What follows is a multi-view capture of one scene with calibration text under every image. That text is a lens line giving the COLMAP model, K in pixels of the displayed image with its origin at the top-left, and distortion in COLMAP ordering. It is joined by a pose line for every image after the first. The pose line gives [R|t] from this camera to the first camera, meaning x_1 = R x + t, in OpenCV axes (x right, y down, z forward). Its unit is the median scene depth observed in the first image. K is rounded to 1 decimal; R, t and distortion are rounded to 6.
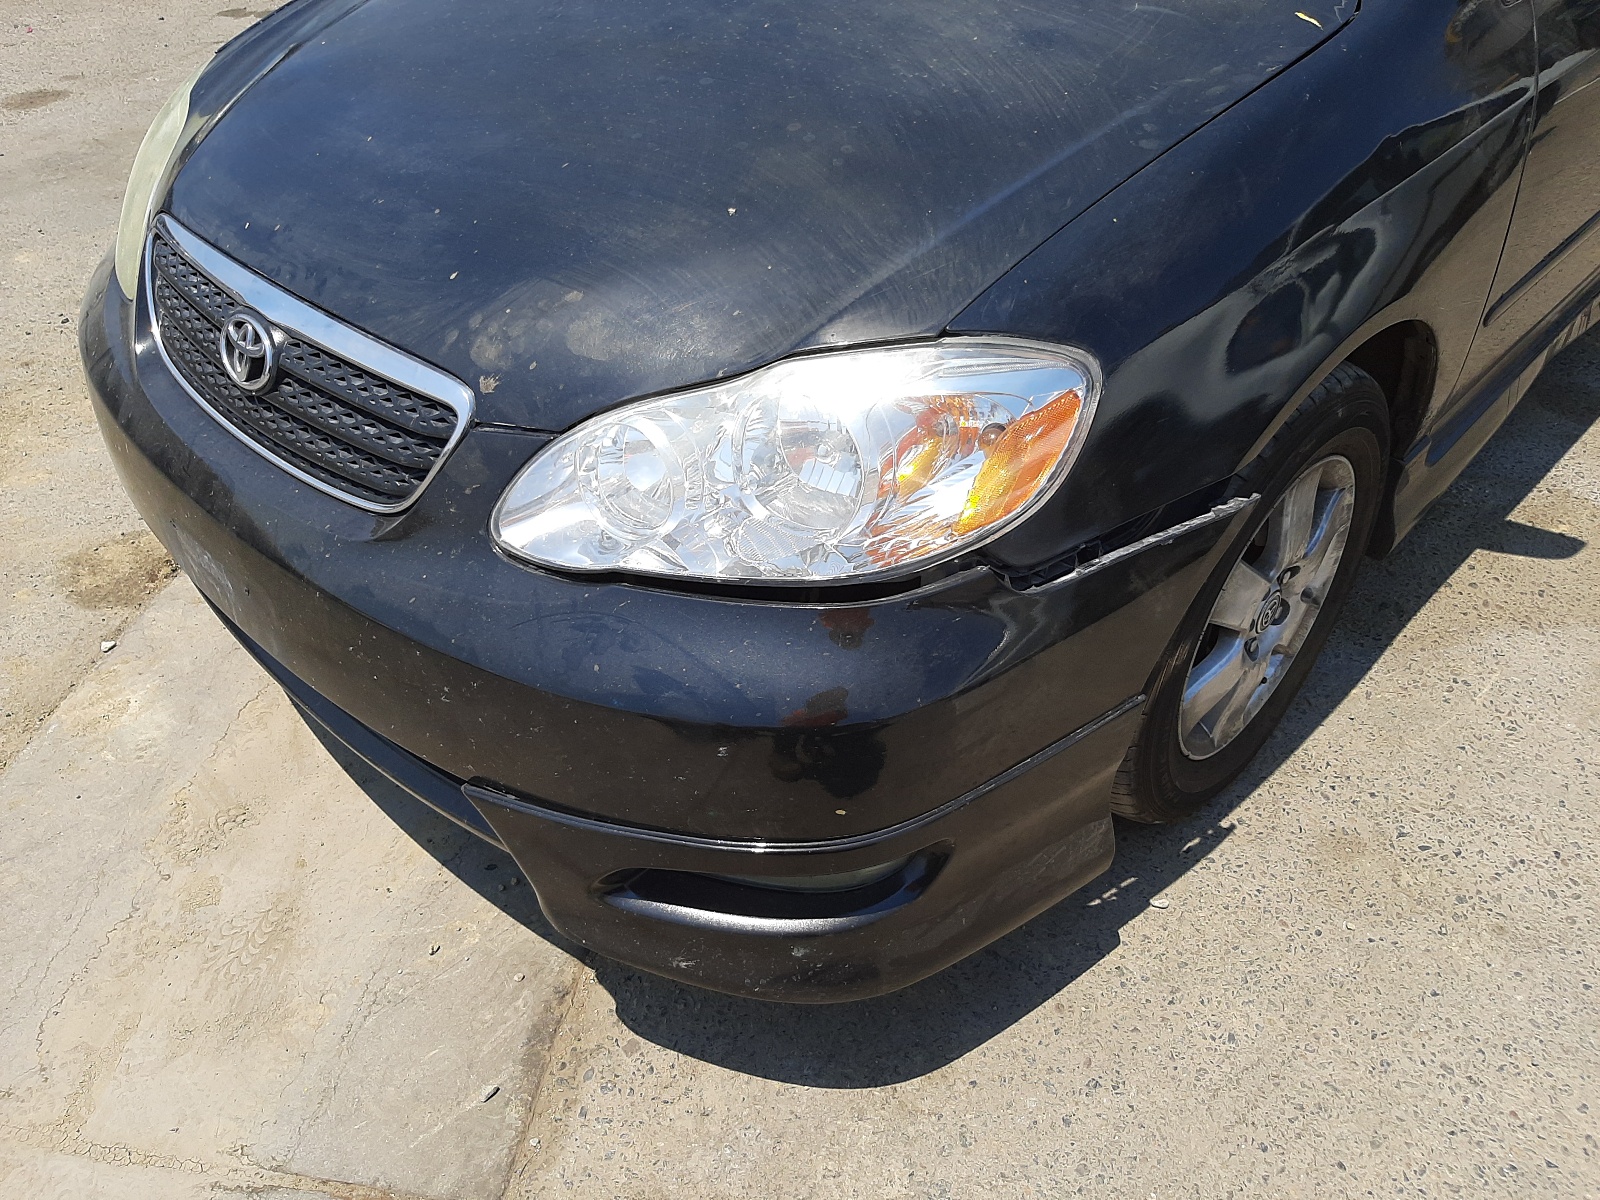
lens RADIAL K [[1281.2, 0, 796.5], [0, 1281.2, 625.6], [0, 0, 1]] dist [0.009020, -0.077493]
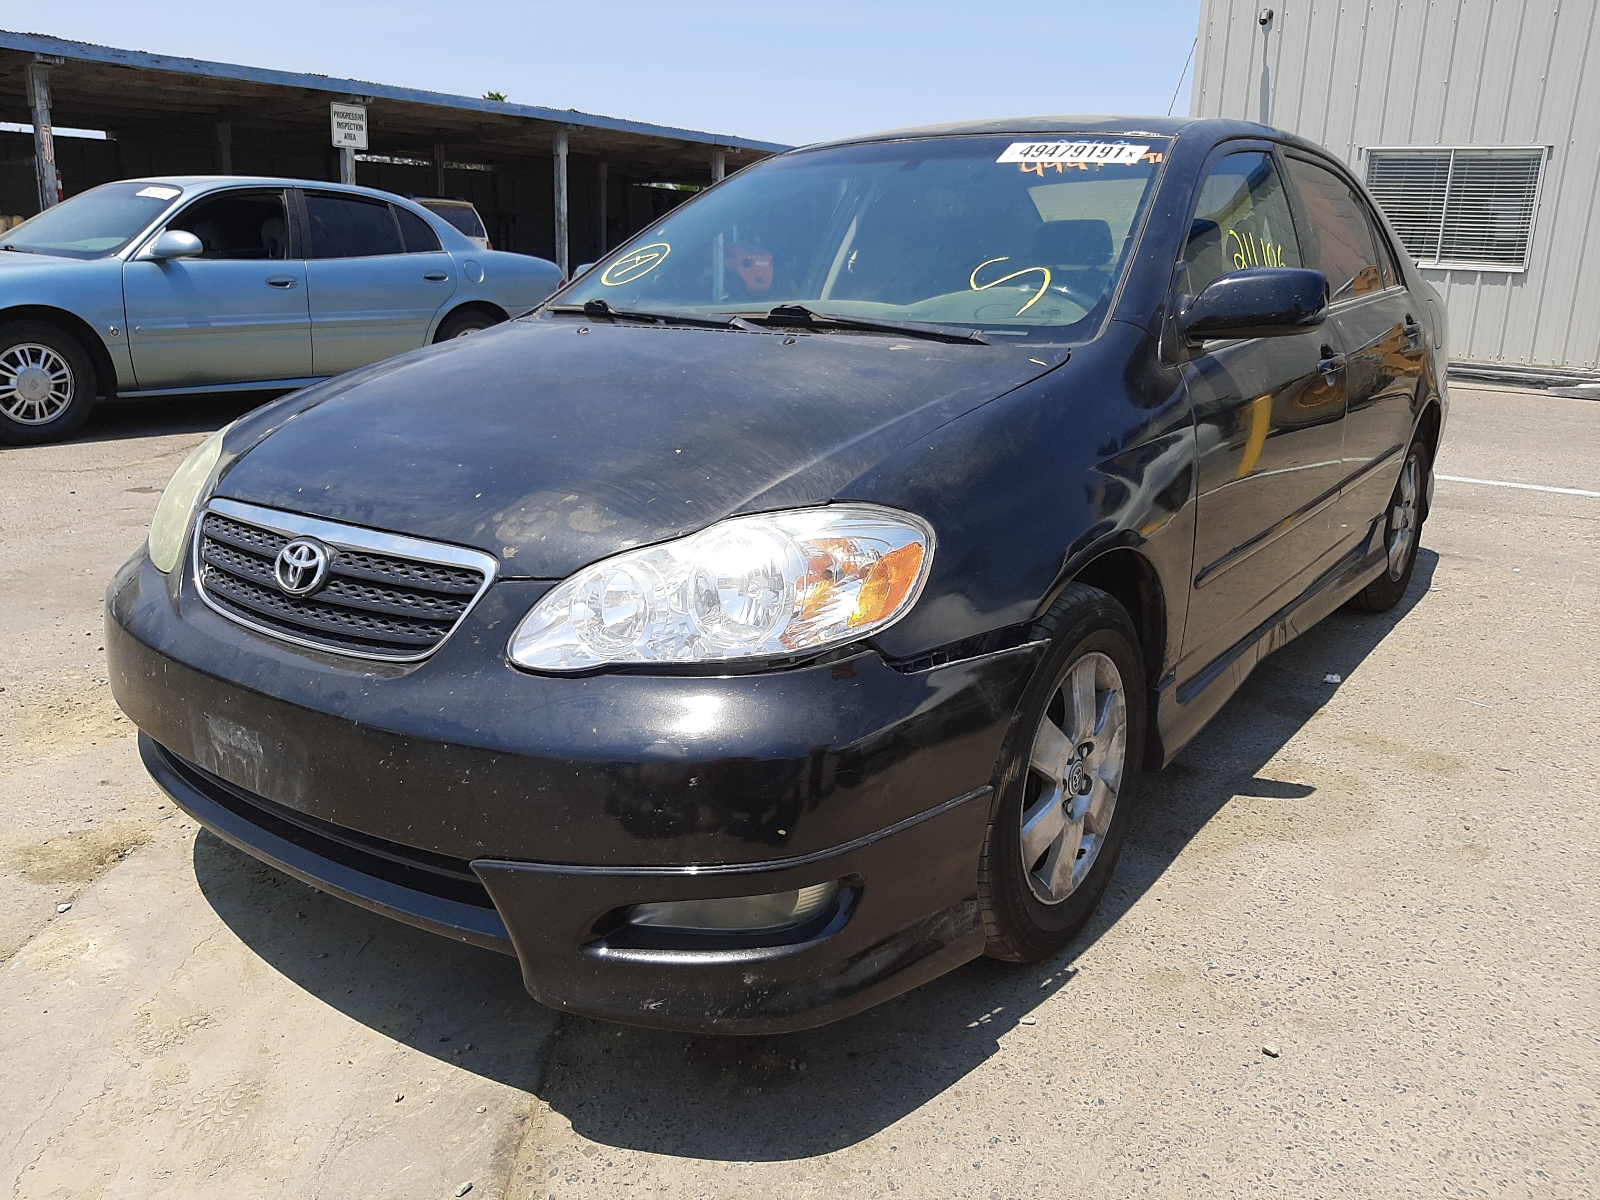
lens RADIAL K [[1281.2, 0, 807.9], [0, 1281.2, 601.4], [0, 0, 1]] dist [0.009020, -0.077493]
pose [[0.987756, -0.013646, 0.155409, -0.111141], [0.075698, 0.912964, -0.400957, 0.363208], [-0.136411, 0.407811, 0.902819, -0.233591]]
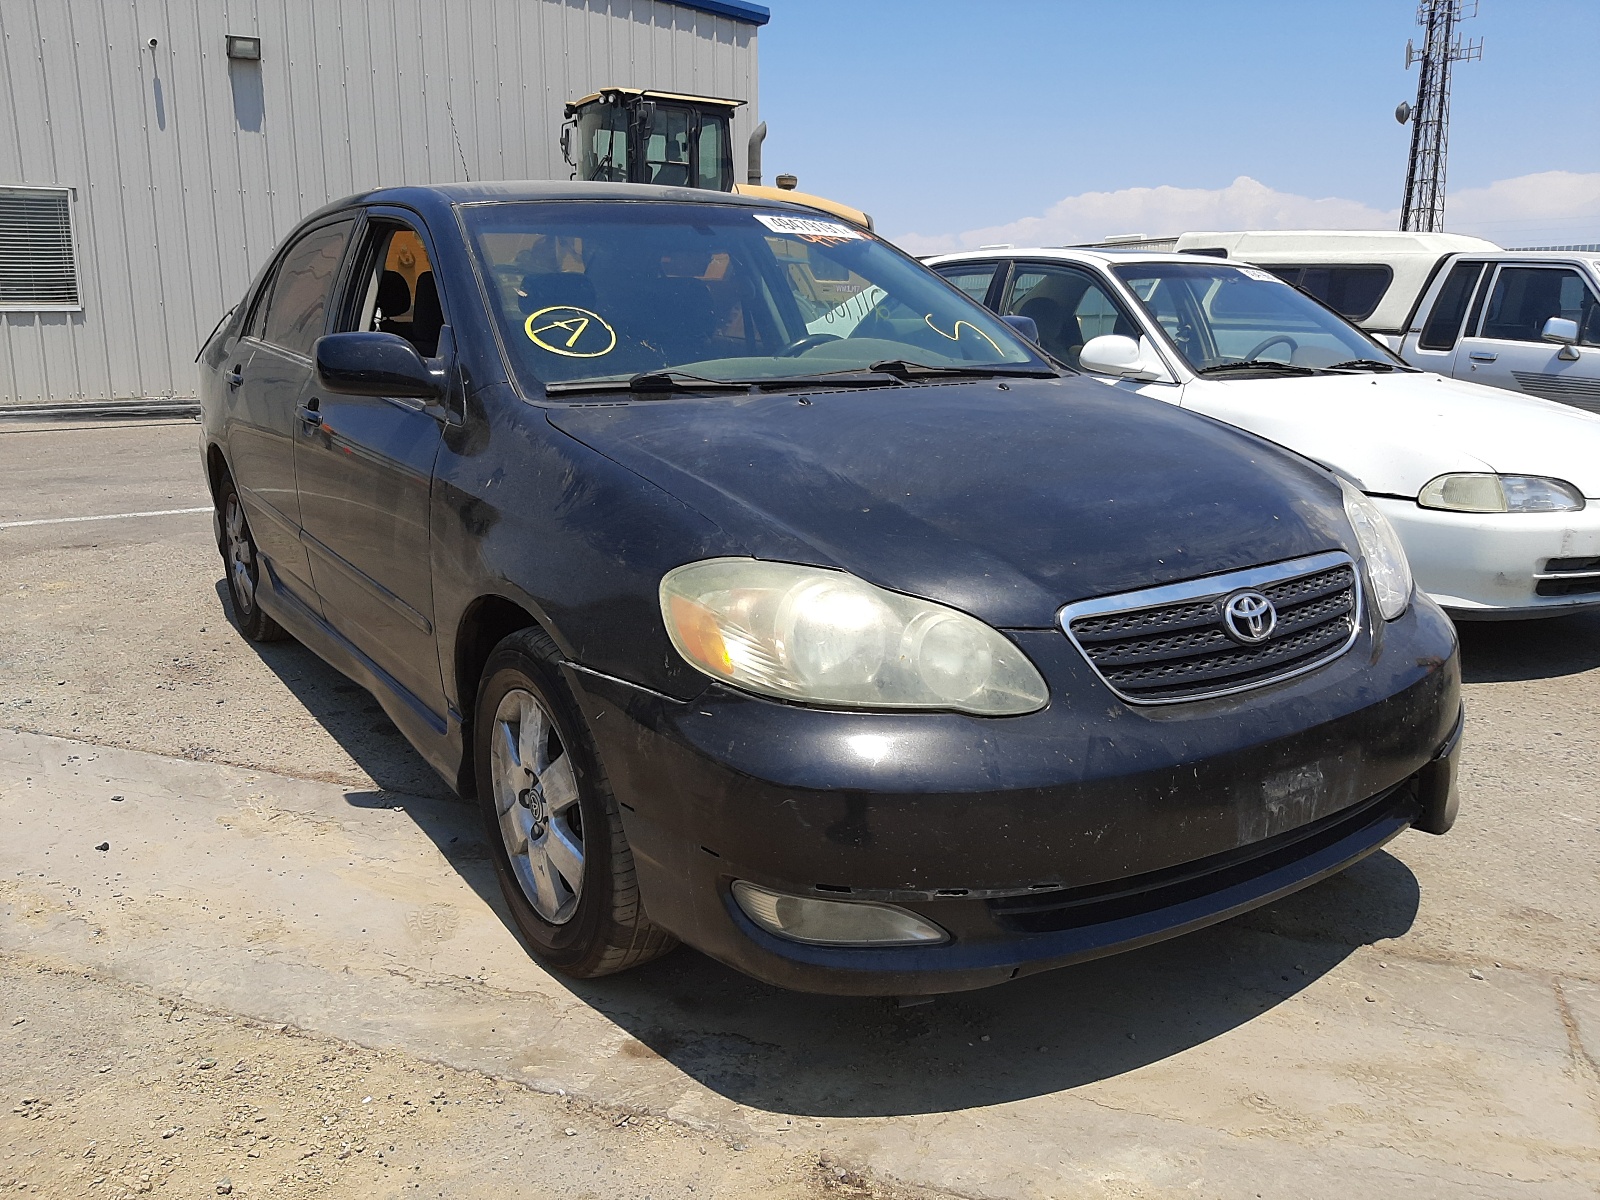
lens RADIAL K [[1281.2, 0, 791.0], [0, 1281.2, 588.4], [0, 0, 1]] dist [0.009020, -0.077493]
pose [[0.212522, -0.204829, 0.955447, -1.773379], [0.618877, 0.784891, 0.030607, -0.561451], [-0.756192, 0.584800, 0.293571, 0.893184]]
